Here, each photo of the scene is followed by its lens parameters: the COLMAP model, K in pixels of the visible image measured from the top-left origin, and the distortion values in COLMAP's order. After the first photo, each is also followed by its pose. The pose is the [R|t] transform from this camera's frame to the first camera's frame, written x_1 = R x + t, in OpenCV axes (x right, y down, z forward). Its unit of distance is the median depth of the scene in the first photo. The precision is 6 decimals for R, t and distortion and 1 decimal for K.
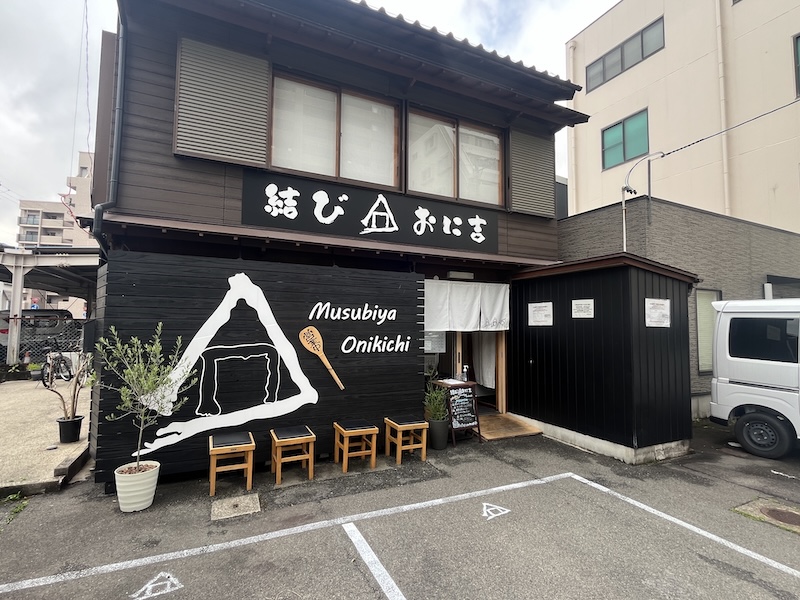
lens RADIAL K [[395.3, 0, 400.0], [0, 395.3, 300.0], [0, 0, 1]] dist [-0.003994, -0.001151]
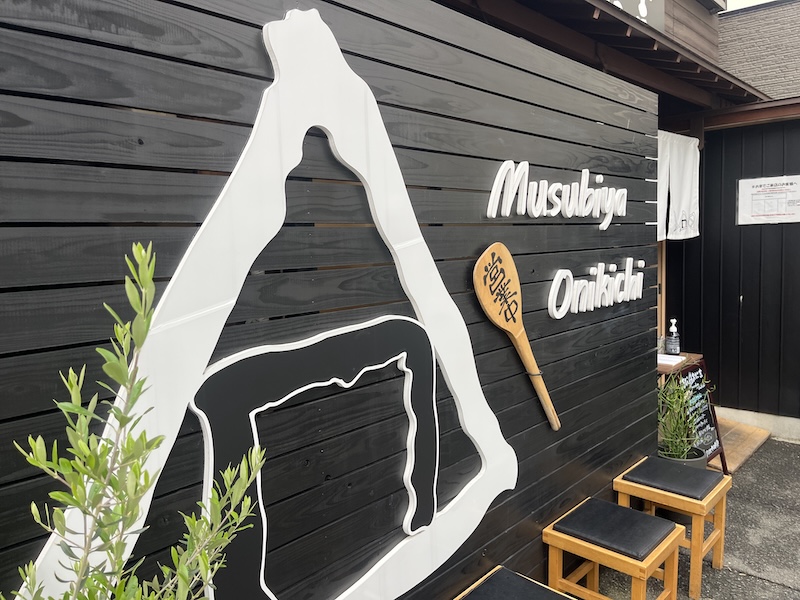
lens RADIAL K [[612.8, 0, 400.0], [0, 612.8, 300.0], [0, 0, 1]] dist [0.006563, -0.003571]
pose [[0.929128, -0.077979, 0.361441, -0.490479], [0.021138, 0.987113, 0.158625, 0.038501], [-0.369153, -0.139742, 0.918803, 0.647288]]
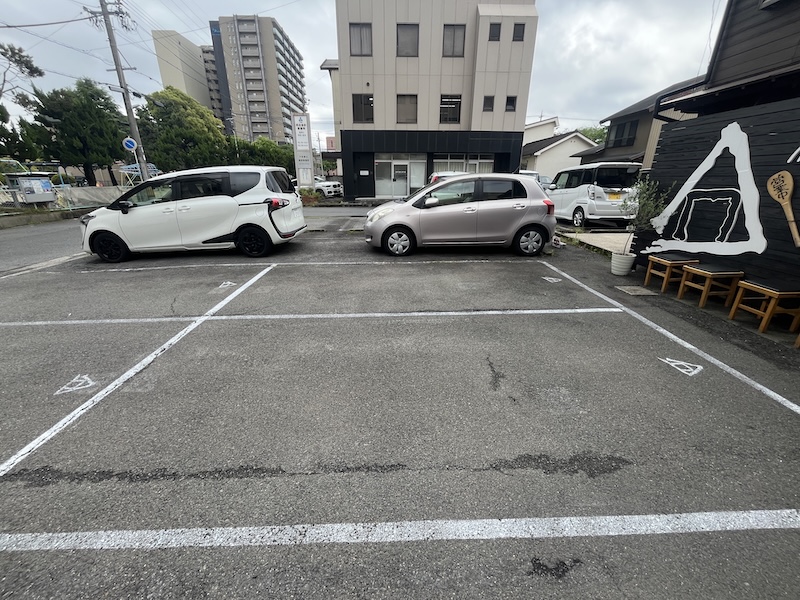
lens RADIAL K [[323.9, 0, 400.0], [0, 323.9, 300.0], [0, 0, 1]] dist [-0.000656, -0.000150]
pose [[-0.409844, 0.312592, -0.856921, 0.950754], [0.052990, 0.946019, 0.319750, 0.067165], [0.910615, 0.085639, -0.404284, 0.546924]]
